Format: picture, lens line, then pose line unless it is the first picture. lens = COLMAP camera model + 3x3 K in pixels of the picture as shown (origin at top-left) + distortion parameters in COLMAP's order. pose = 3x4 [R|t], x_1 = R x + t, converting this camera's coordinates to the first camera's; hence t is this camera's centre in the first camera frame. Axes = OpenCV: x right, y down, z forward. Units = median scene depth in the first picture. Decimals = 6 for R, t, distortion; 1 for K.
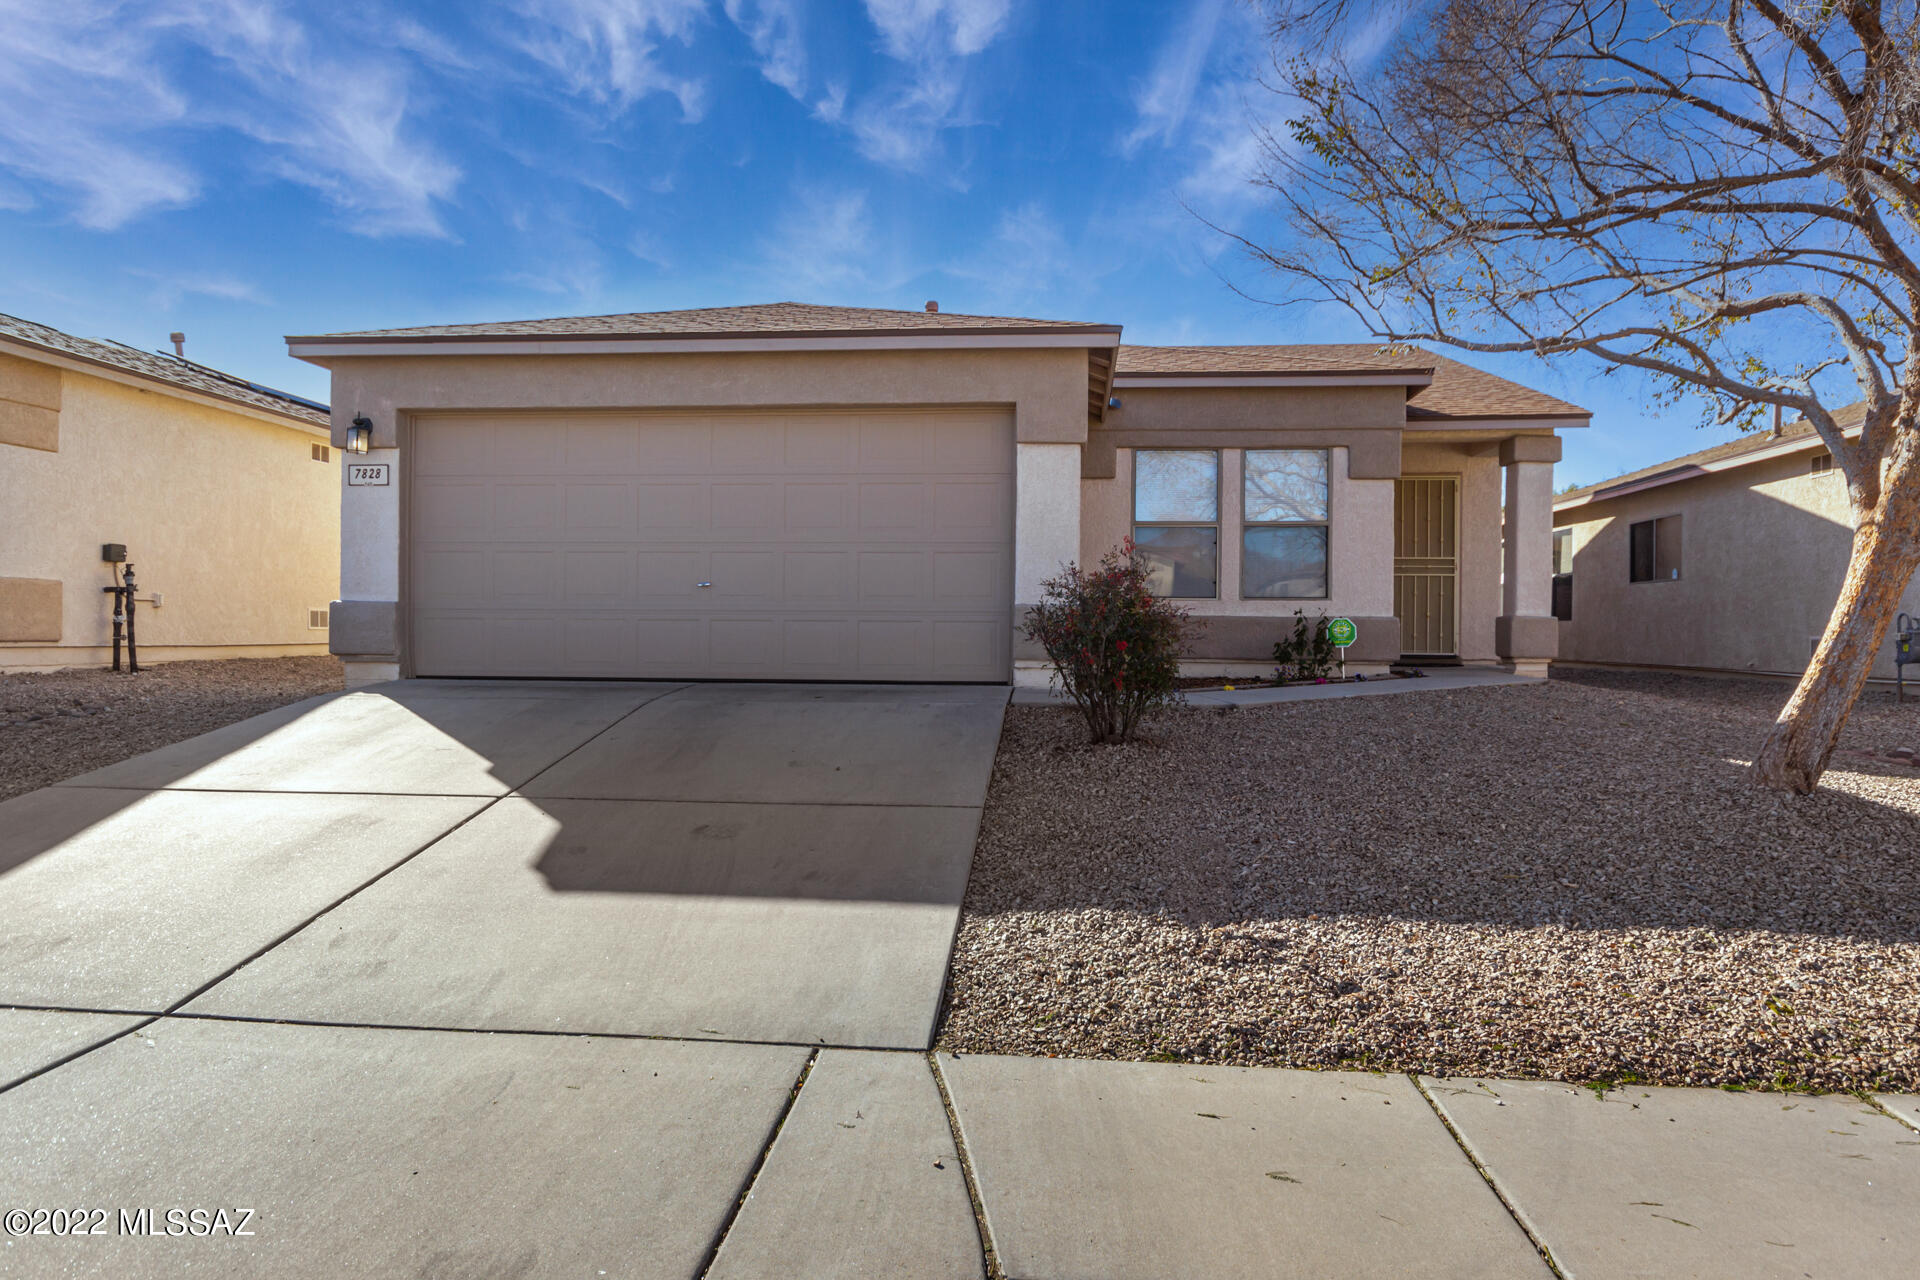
lens RADIAL K [[1222.6, 0, 952.8], [0, 1222.6, 637.6], [0, 0, 1]] dist [-0.005358, 0.000038]
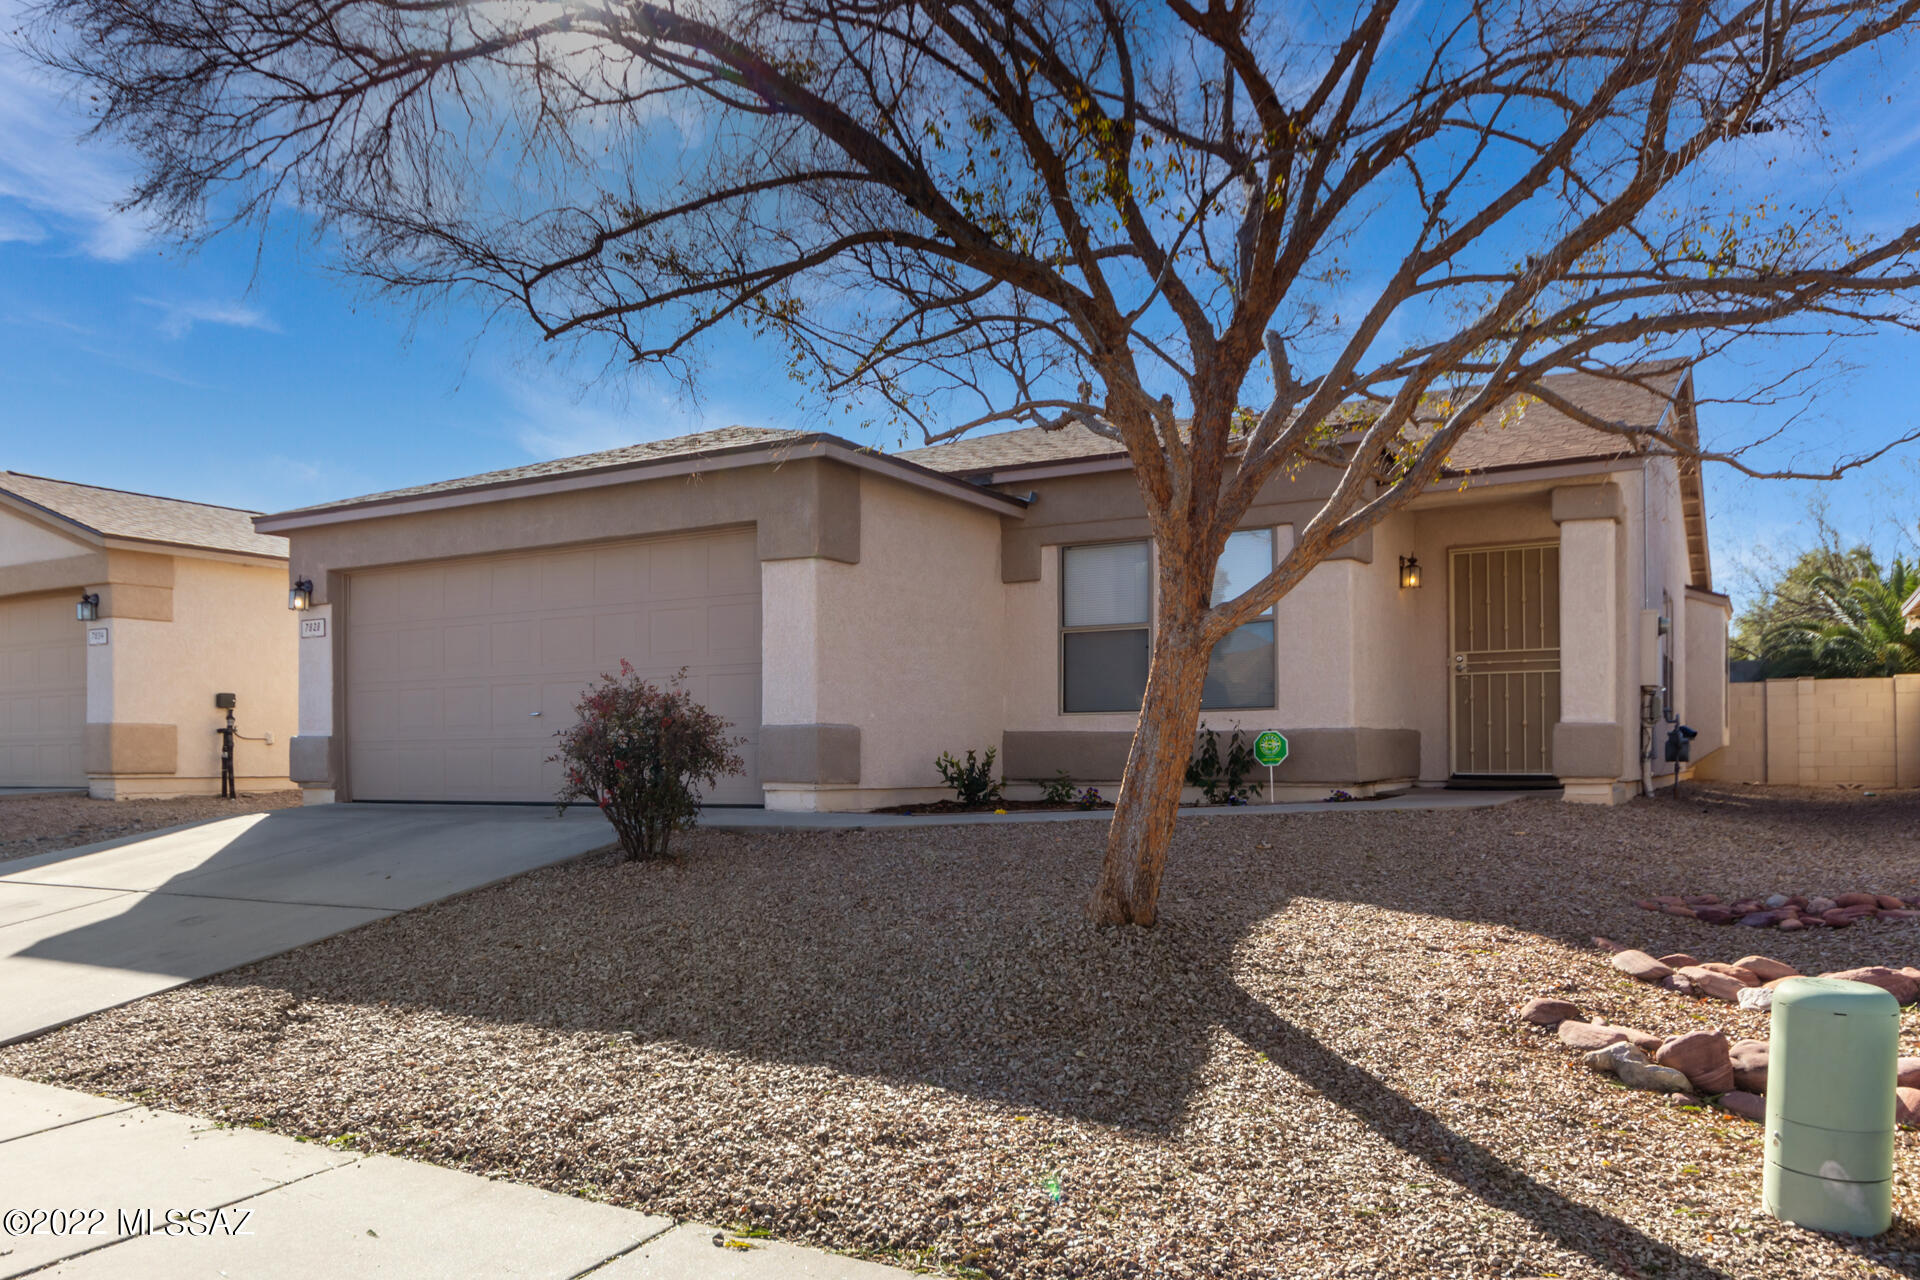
lens RADIAL K [[1473.0, 0, 942.6], [0, 1473.0, 736.0], [0, 0, 1]] dist [0.000799, 0.000170]
pose [[0.896292, -0.021378, -0.442949, 0.638892], [0.011769, 0.999632, -0.024430, 0.010639], [0.443308, 0.016683, 0.896214, 0.003930]]
